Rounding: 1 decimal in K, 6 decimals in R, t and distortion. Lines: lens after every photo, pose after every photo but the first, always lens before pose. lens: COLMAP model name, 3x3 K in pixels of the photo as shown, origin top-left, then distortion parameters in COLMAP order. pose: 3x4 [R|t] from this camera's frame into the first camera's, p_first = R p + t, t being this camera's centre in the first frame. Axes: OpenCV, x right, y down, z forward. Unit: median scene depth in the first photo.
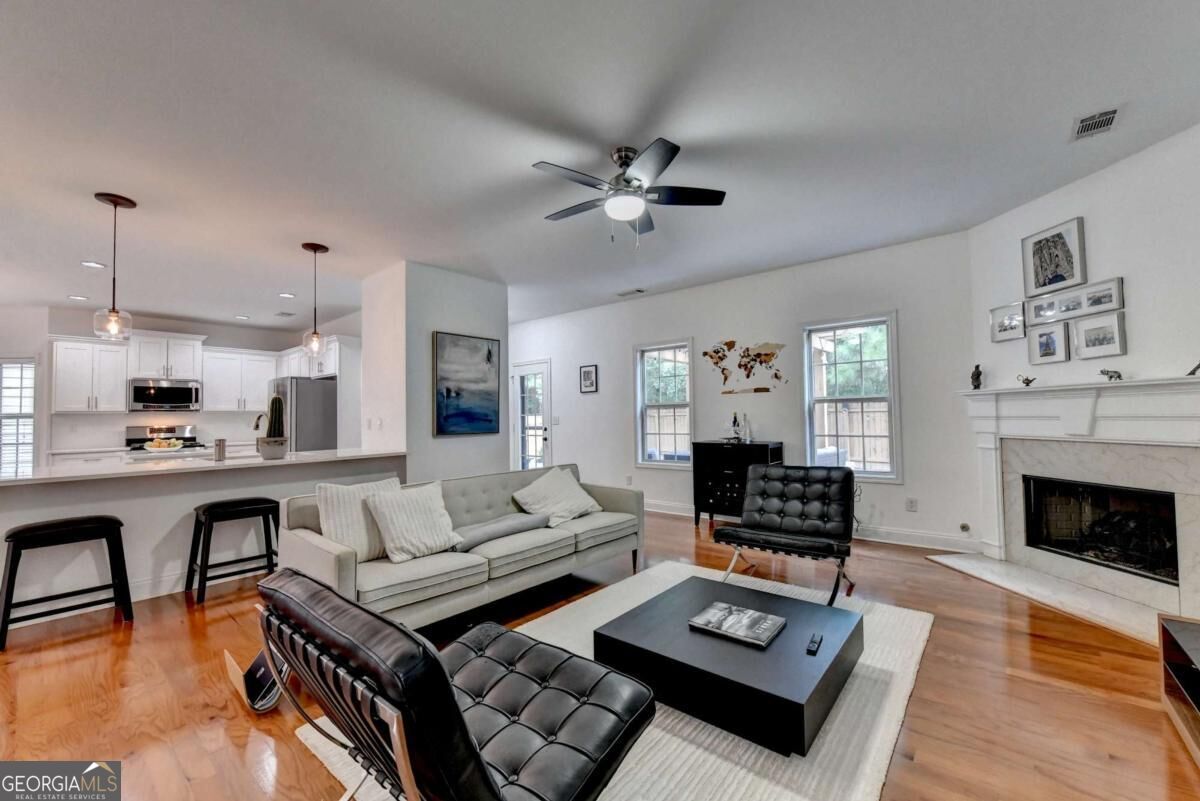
lens RADIAL K [[480.9, 0, 604.0], [0, 480.9, 398.3], [0, 0, 1]] dist [-0.005242, -0.000533]
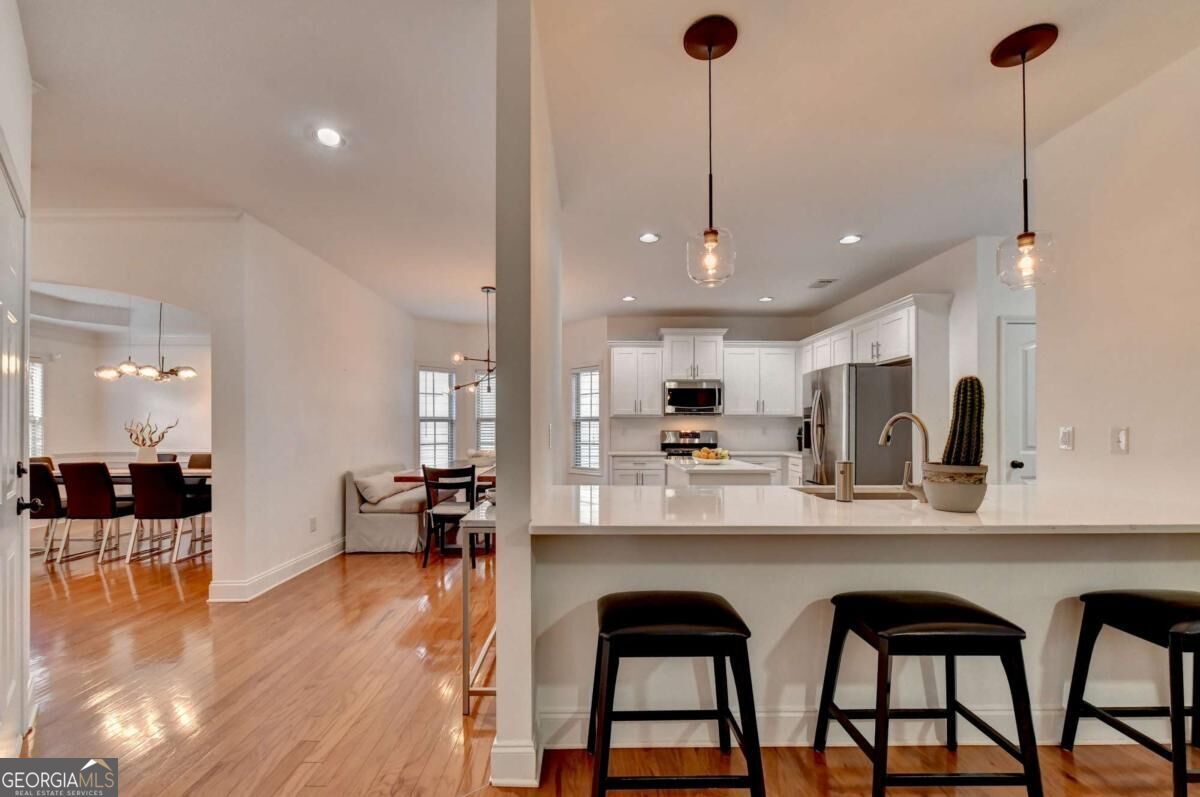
lens RADIAL K [[486.4, 0, 592.2], [0, 486.4, 425.8], [0, 0, 1]] dist [-0.008366, -0.000239]
pose [[0.643968, 0.016392, -0.764877, -0.338827], [0.015911, 0.999267, 0.034810, 0.012658], [0.764887, -0.034586, 0.643235, 0.258776]]
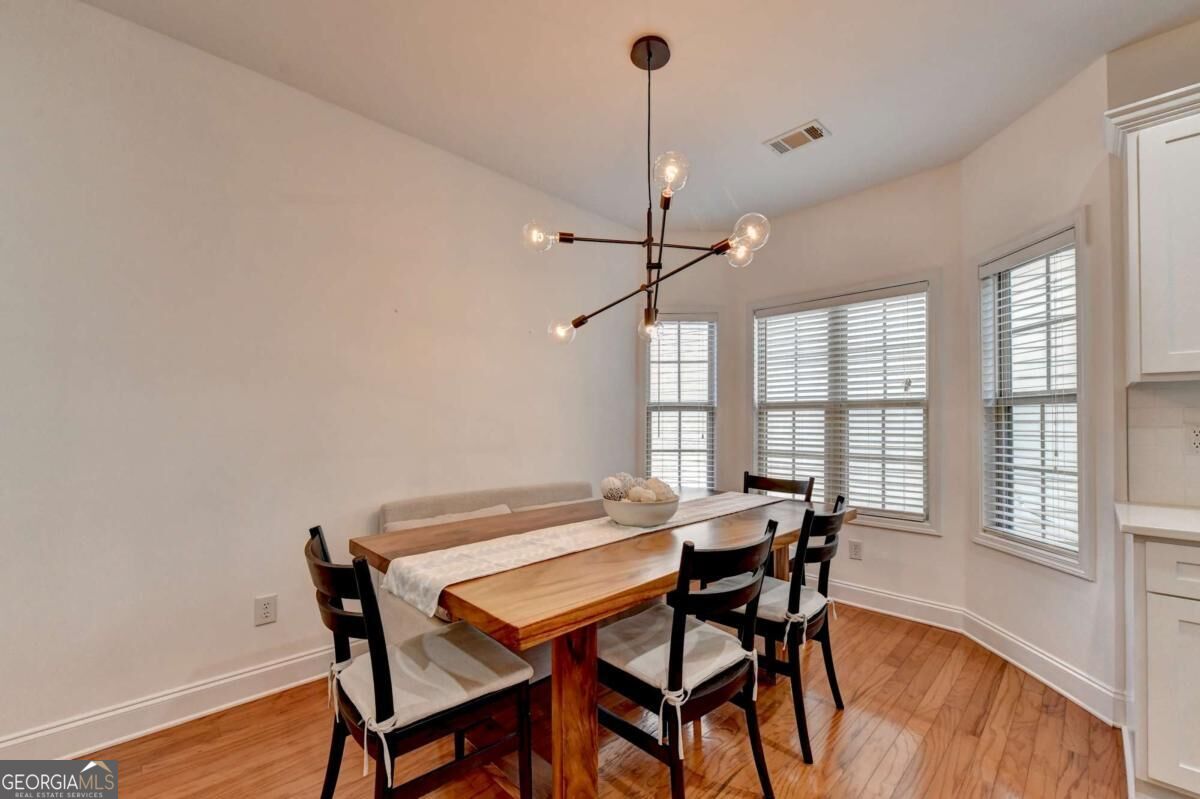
lens RADIAL K [[489.3, 0, 603.9], [0, 489.3, 417.8], [0, 0, 1]] dist [-0.007279, -0.000347]
pose [[-0.105500, 0.017777, -0.994260, -0.769612], [0.039977, 0.999108, 0.013622, 0.032204], [0.993615, -0.038311, -0.106116, 0.660034]]
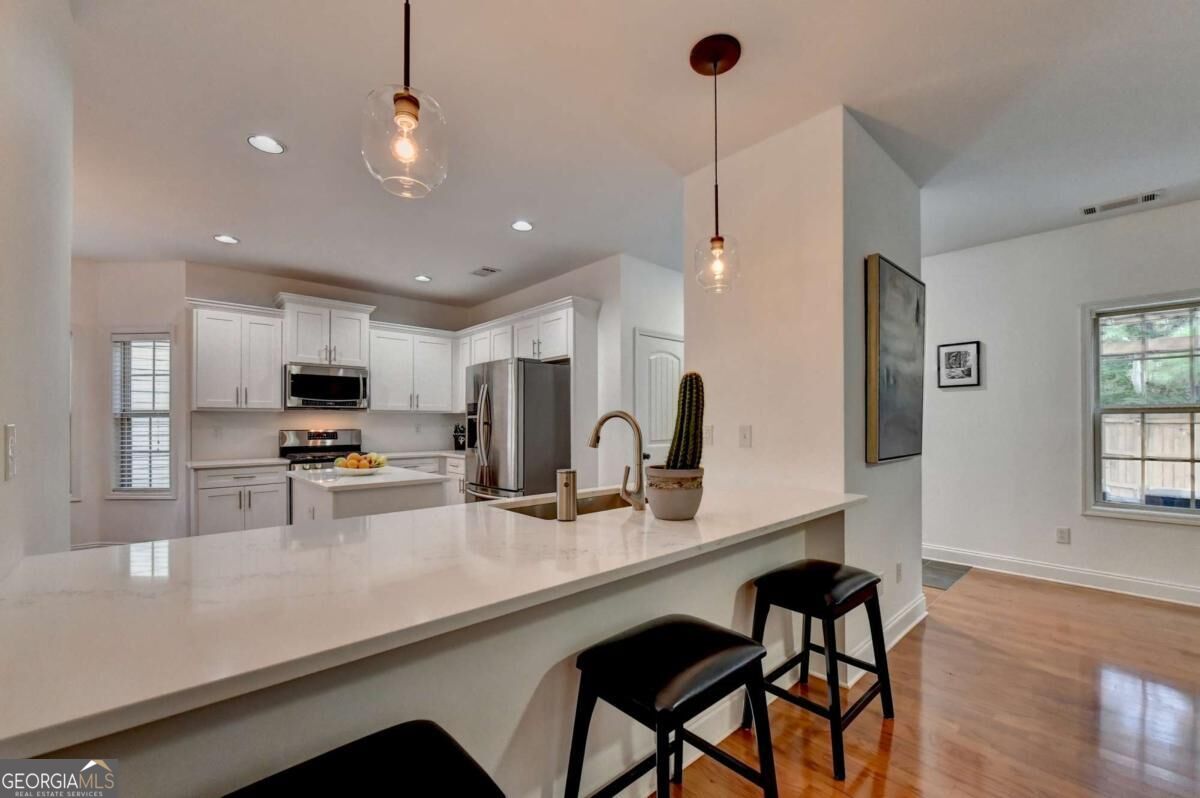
lens RADIAL K [[489.3, 0, 603.9], [0, 489.3, 417.3], [0, 0, 1]] dist [-0.007279, -0.000347]
pose [[0.991082, 0.013371, -0.132583, -0.424284], [-0.009726, 0.999558, 0.028102, 0.014478], [0.132900, -0.026562, 0.990773, 0.339426]]
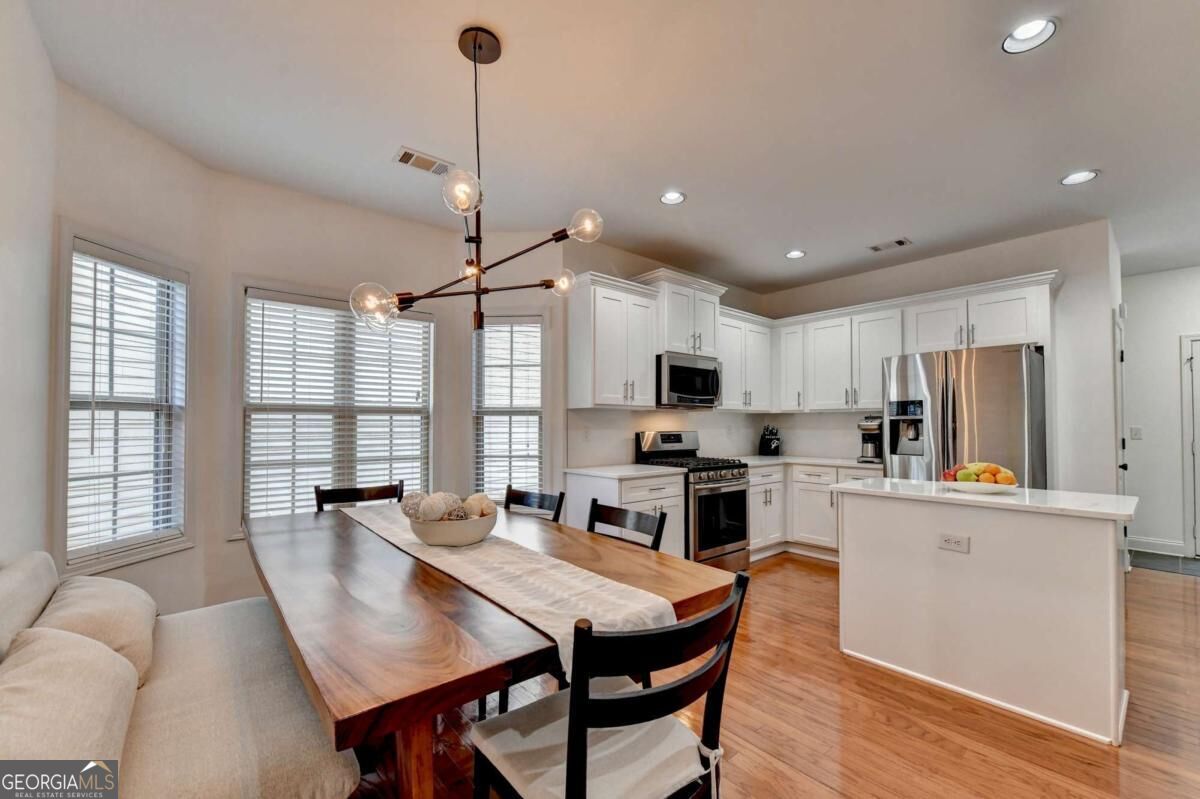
lens RADIAL K [[489.3, 0, 603.9], [0, 489.3, 417.8], [0, 0, 1]] dist [-0.007279, -0.000347]
pose [[0.985784, 0.017808, -0.167072, -0.962323], [-0.013988, 0.999614, 0.024014, 0.027459], [0.167435, -0.021336, 0.985652, 0.380011]]
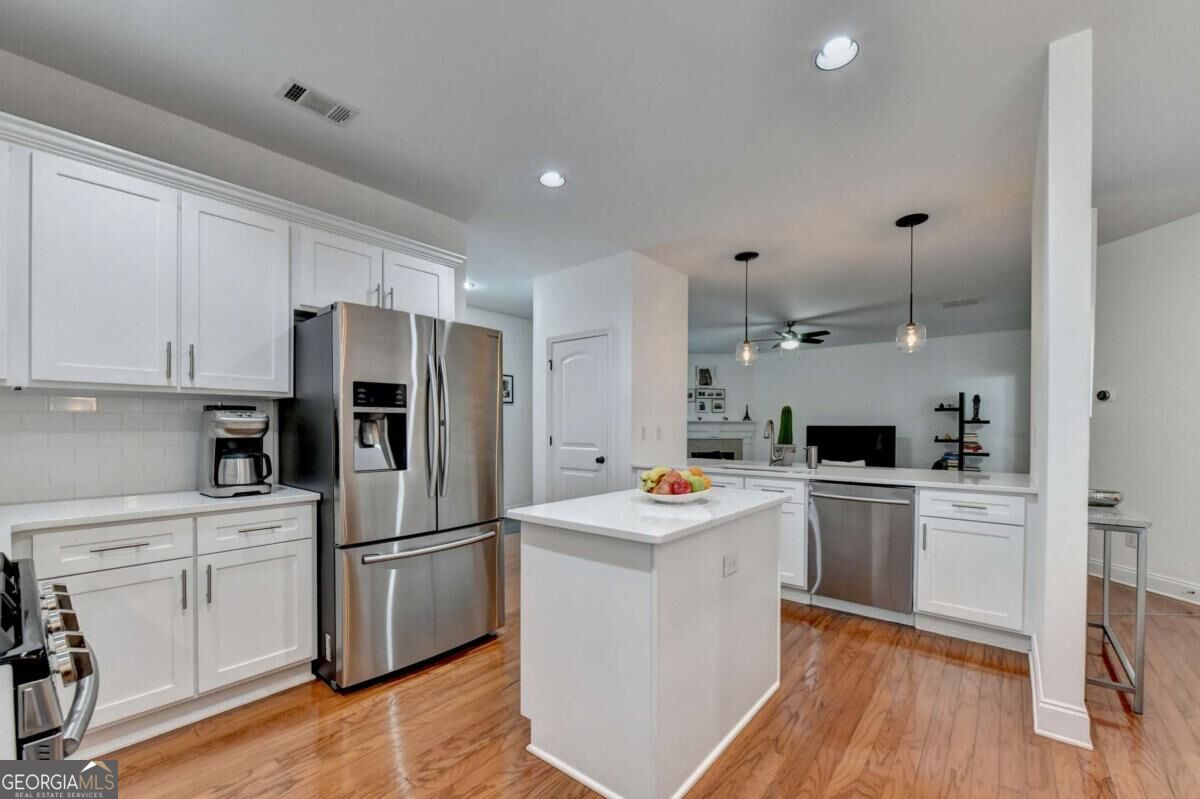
lens RADIAL K [[478.7, 0, 598.3], [0, 478.7, 428.3], [0, 0, 1]] dist [-0.000157, -0.000031]
pose [[0.016231, 0.015124, 0.999754, -1.048963], [-0.040245, 0.999085, -0.014460, 0.047494], [-0.999058, -0.040001, 0.016825, 0.842878]]
